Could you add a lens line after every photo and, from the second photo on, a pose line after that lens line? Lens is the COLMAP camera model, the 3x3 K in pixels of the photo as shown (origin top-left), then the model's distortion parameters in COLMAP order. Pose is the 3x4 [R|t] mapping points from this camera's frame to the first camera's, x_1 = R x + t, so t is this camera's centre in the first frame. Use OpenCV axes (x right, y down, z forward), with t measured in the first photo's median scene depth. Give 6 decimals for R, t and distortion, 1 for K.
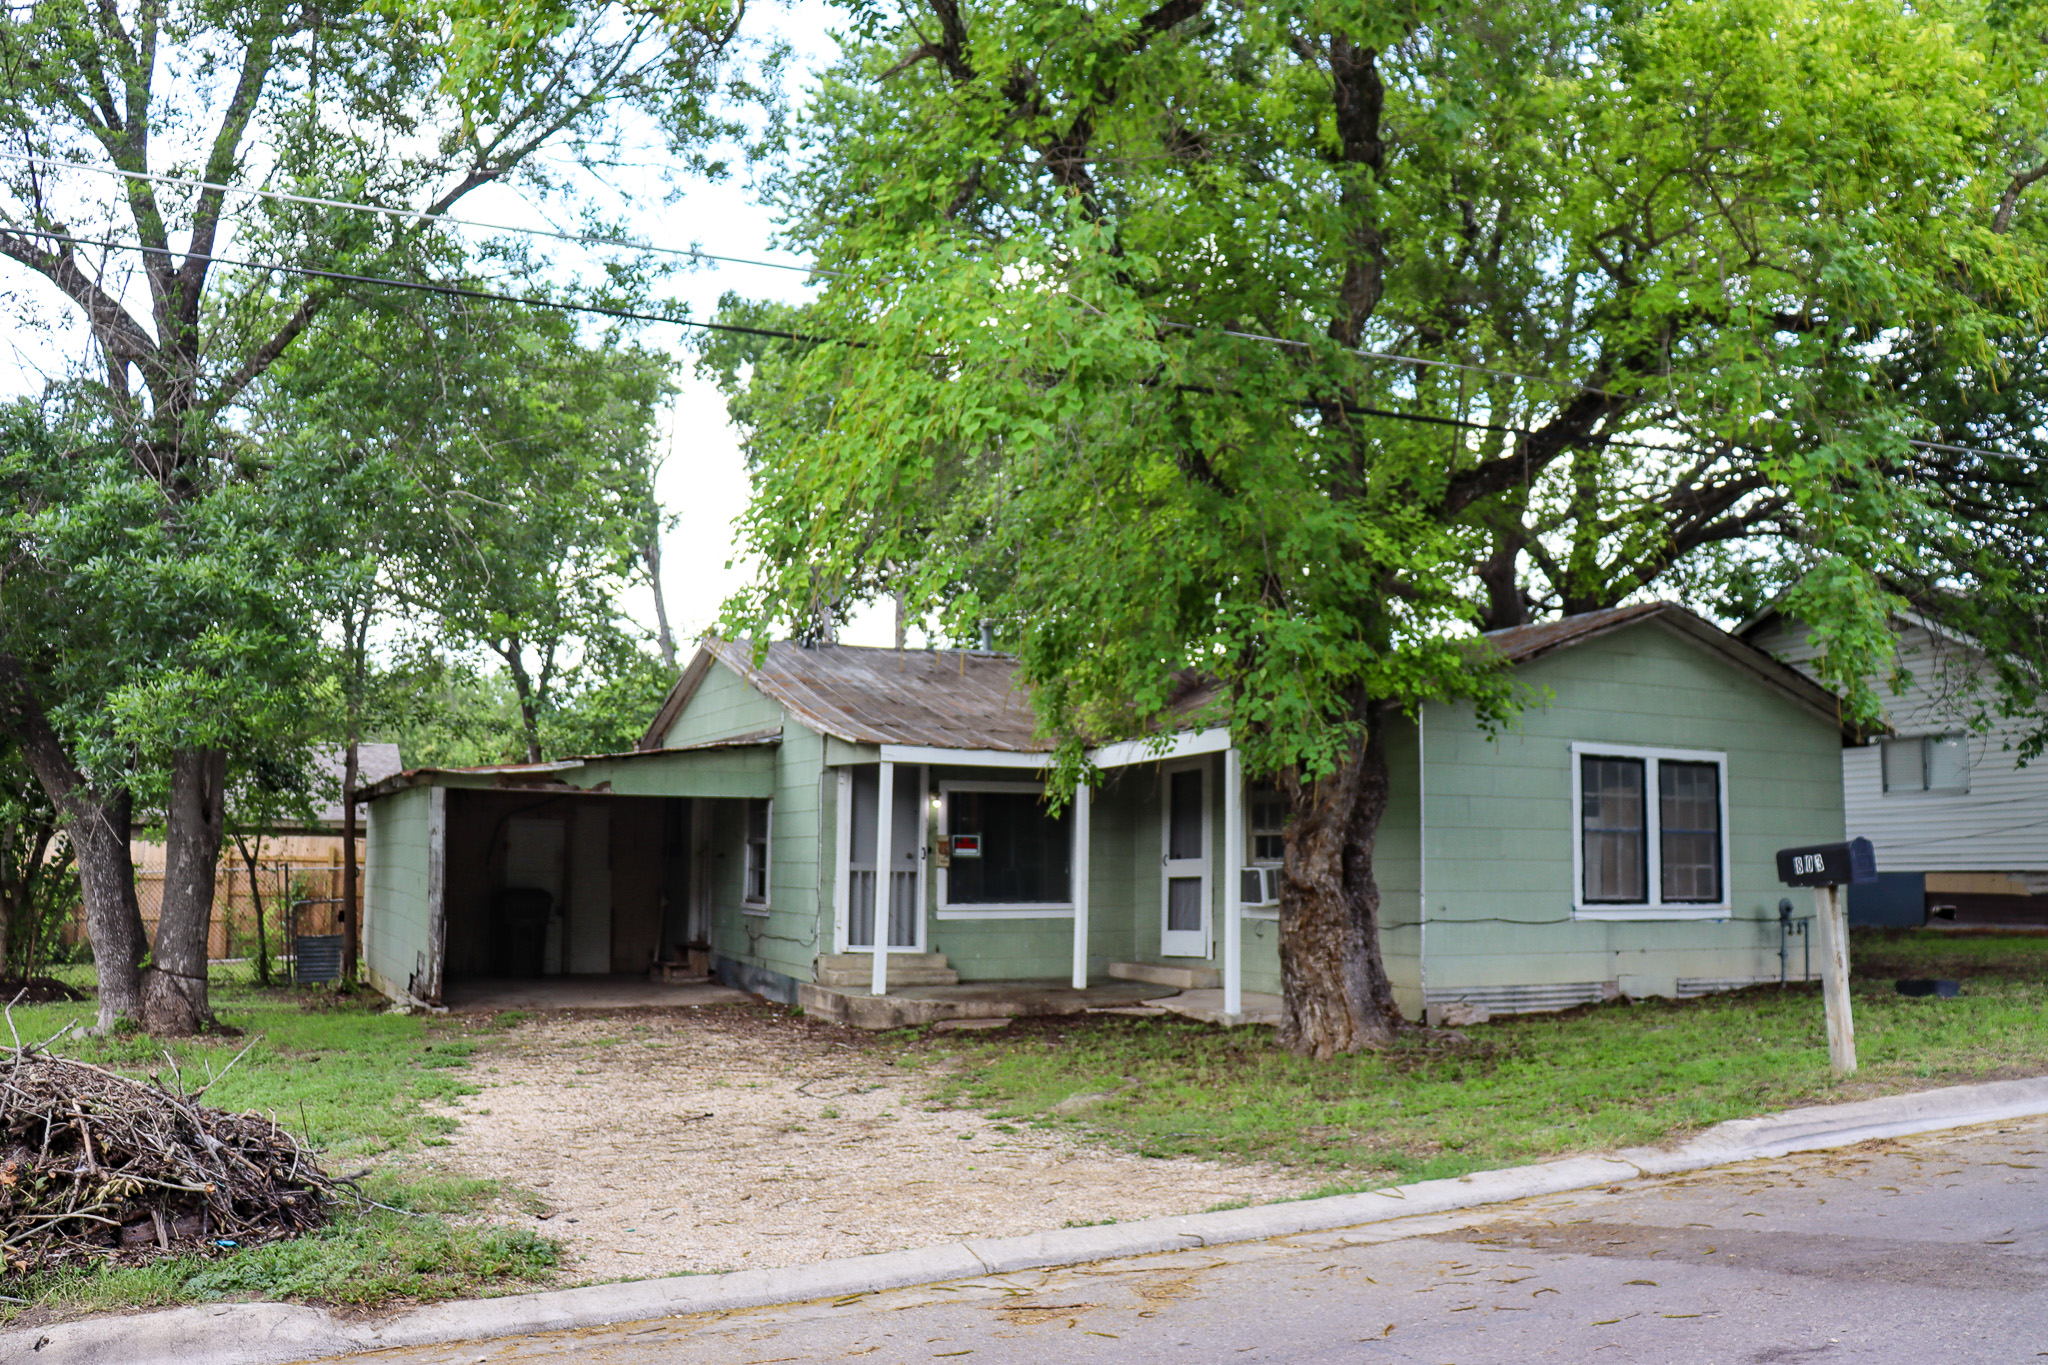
lens RADIAL K [[1693.6, 0, 1027.2], [0, 1693.6, 683.8], [0, 0, 1]] dist [-0.159567, 0.110355]
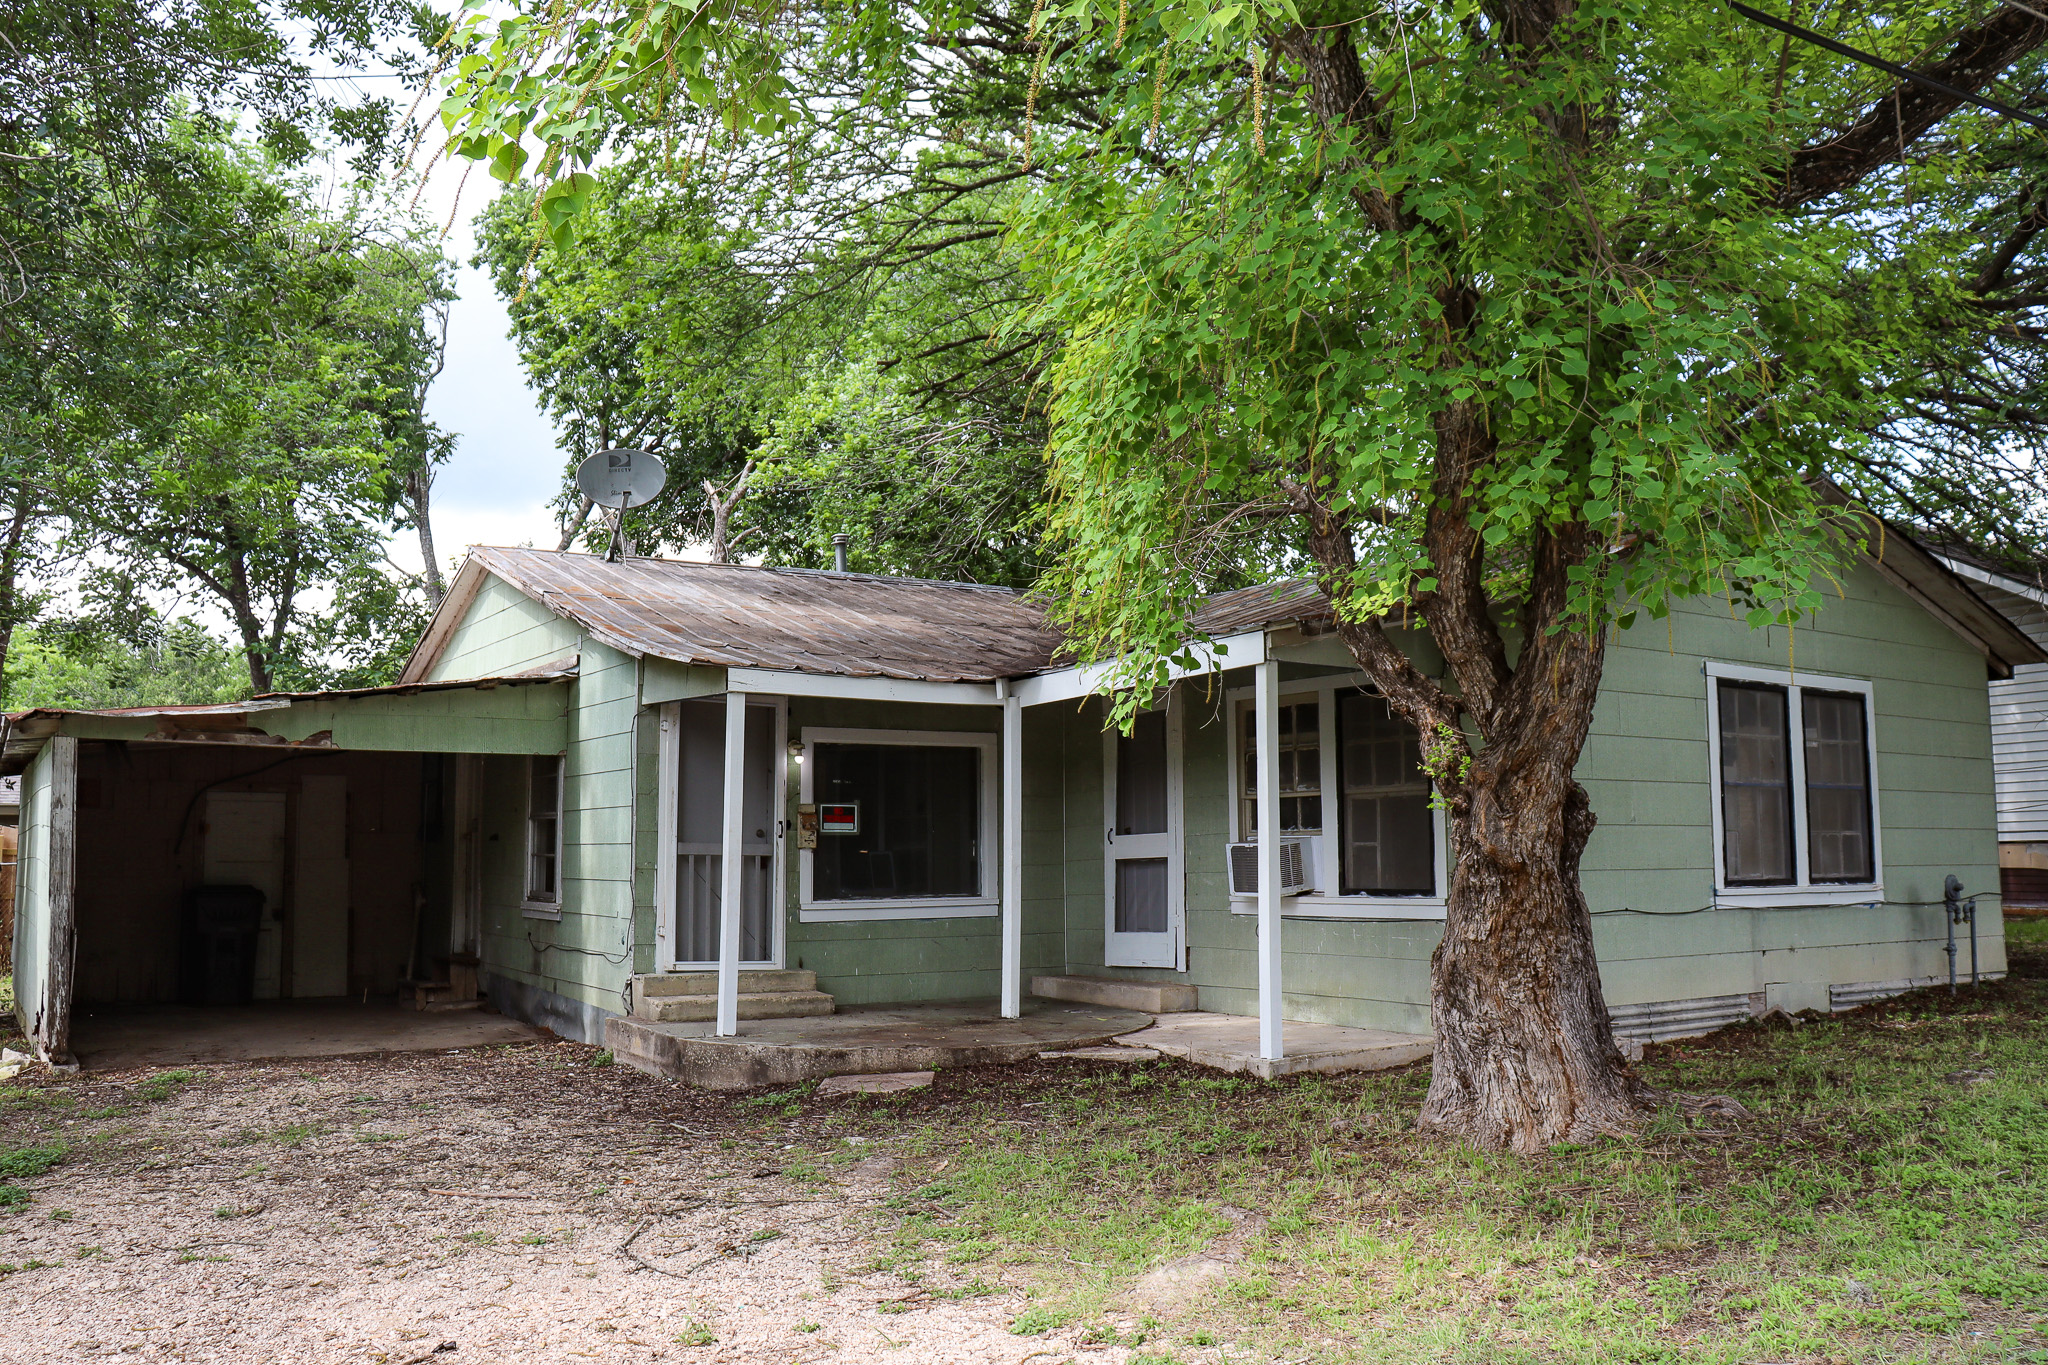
lens RADIAL K [[1693.6, 0, 1030.2], [0, 1693.6, 672.3], [0, 0, 1]] dist [-0.159567, 0.110355]
pose [[0.992373, 0.000044, 0.123271, -0.049423], [0.000097, 0.999999, -0.001134, 0.038815], [-0.123271, 0.001138, 0.992372, 0.313443]]
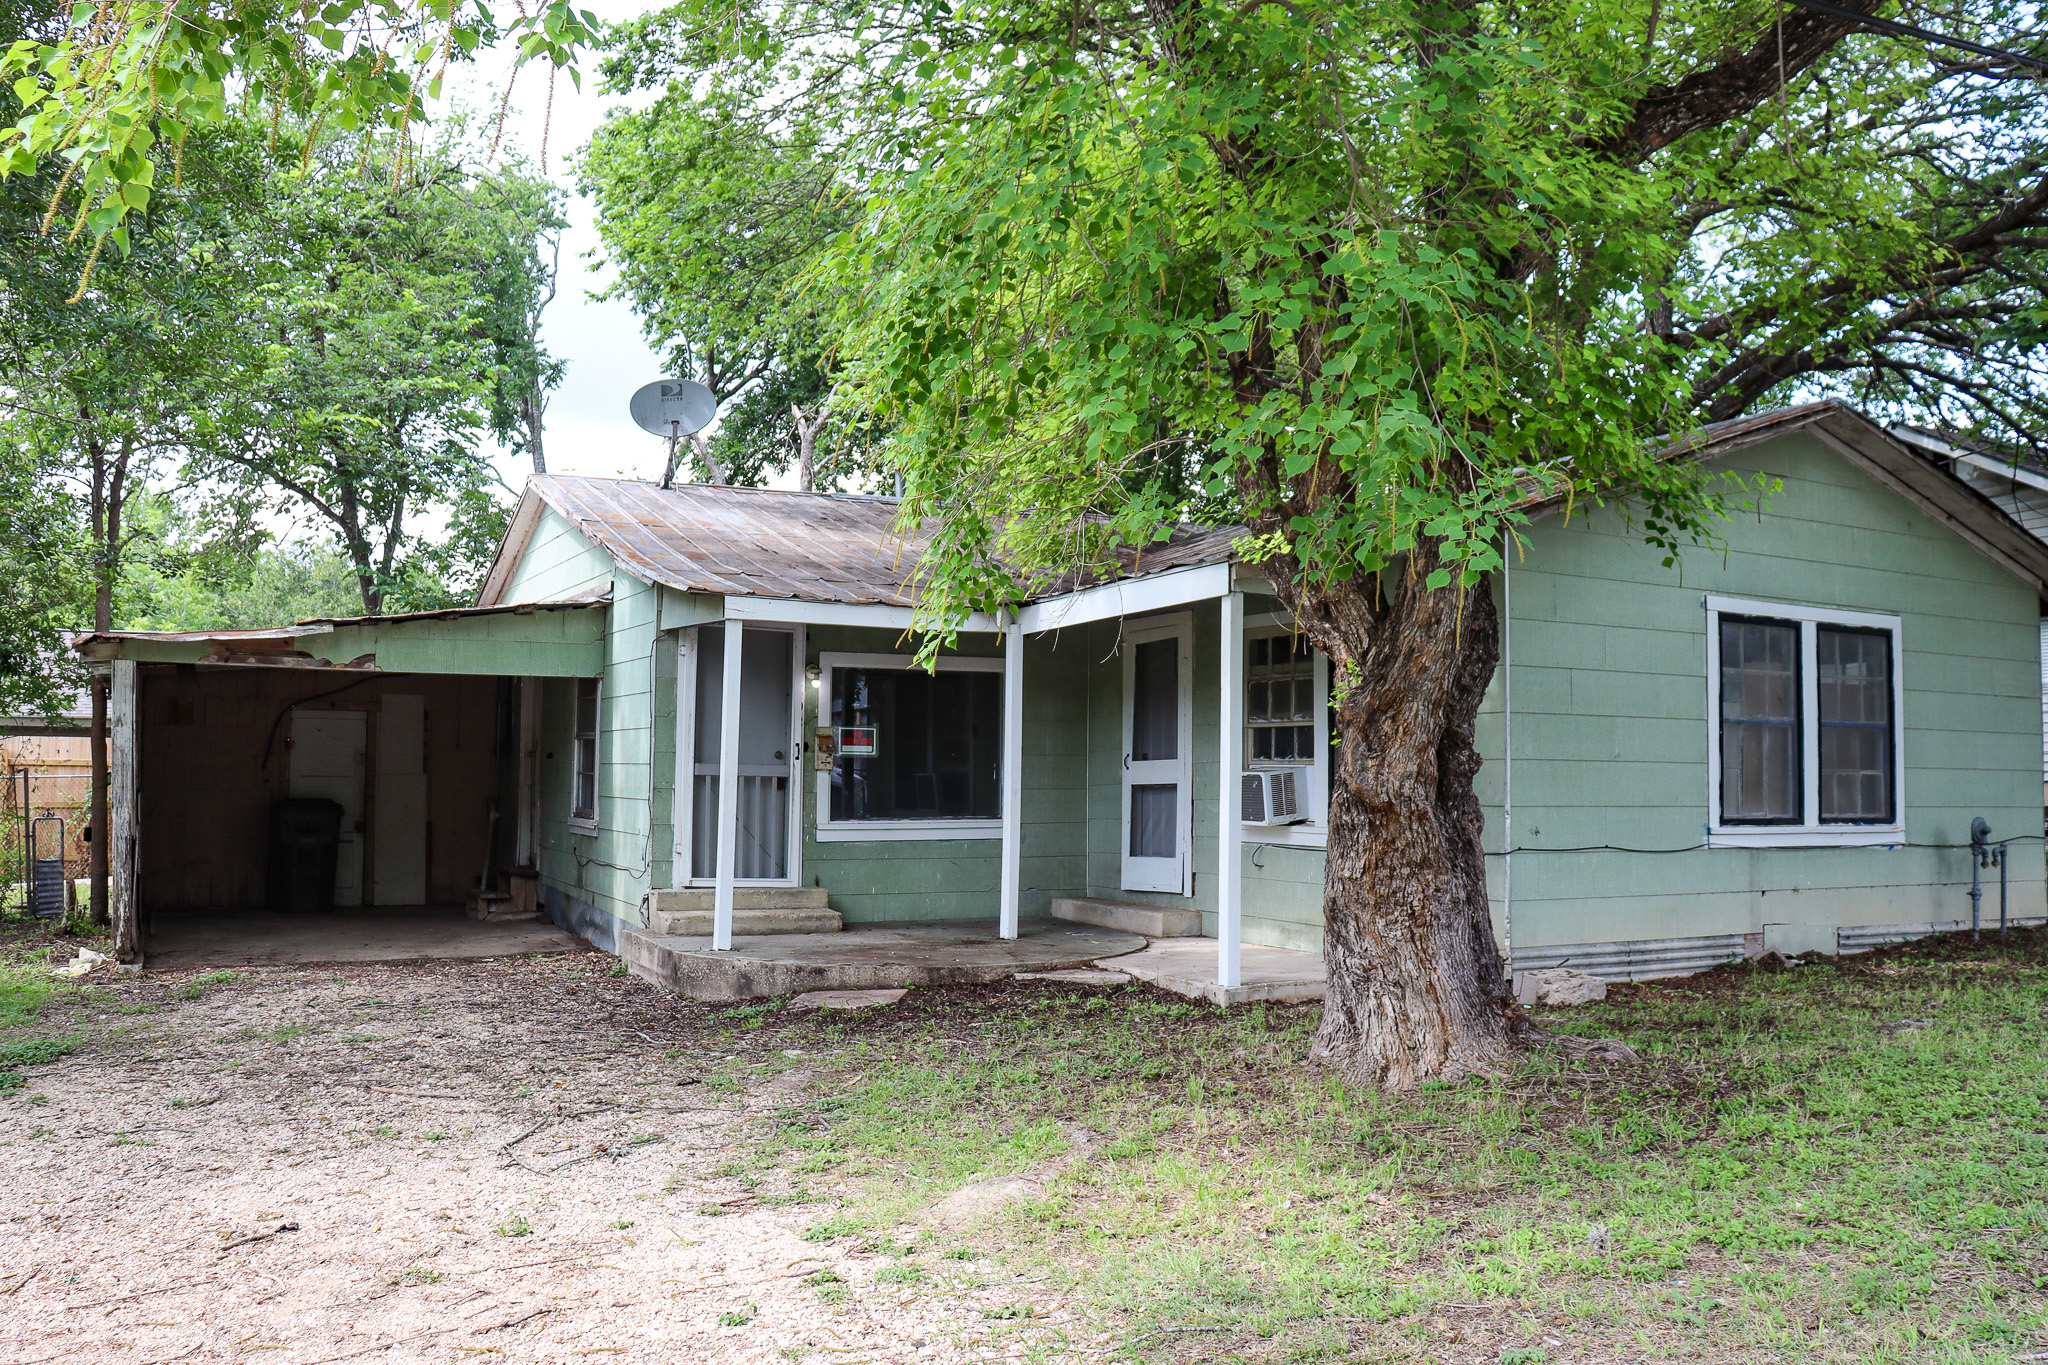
lens RADIAL K [[1693.6, 0, 1028.1], [0, 1693.6, 676.6], [0, 0, 1]] dist [-0.159567, 0.110355]
pose [[0.999599, 0.002636, 0.028179, 0.019593], [-0.004056, 0.998718, 0.050454, 0.033841], [-0.028010, -0.050548, 0.998329, 0.296891]]
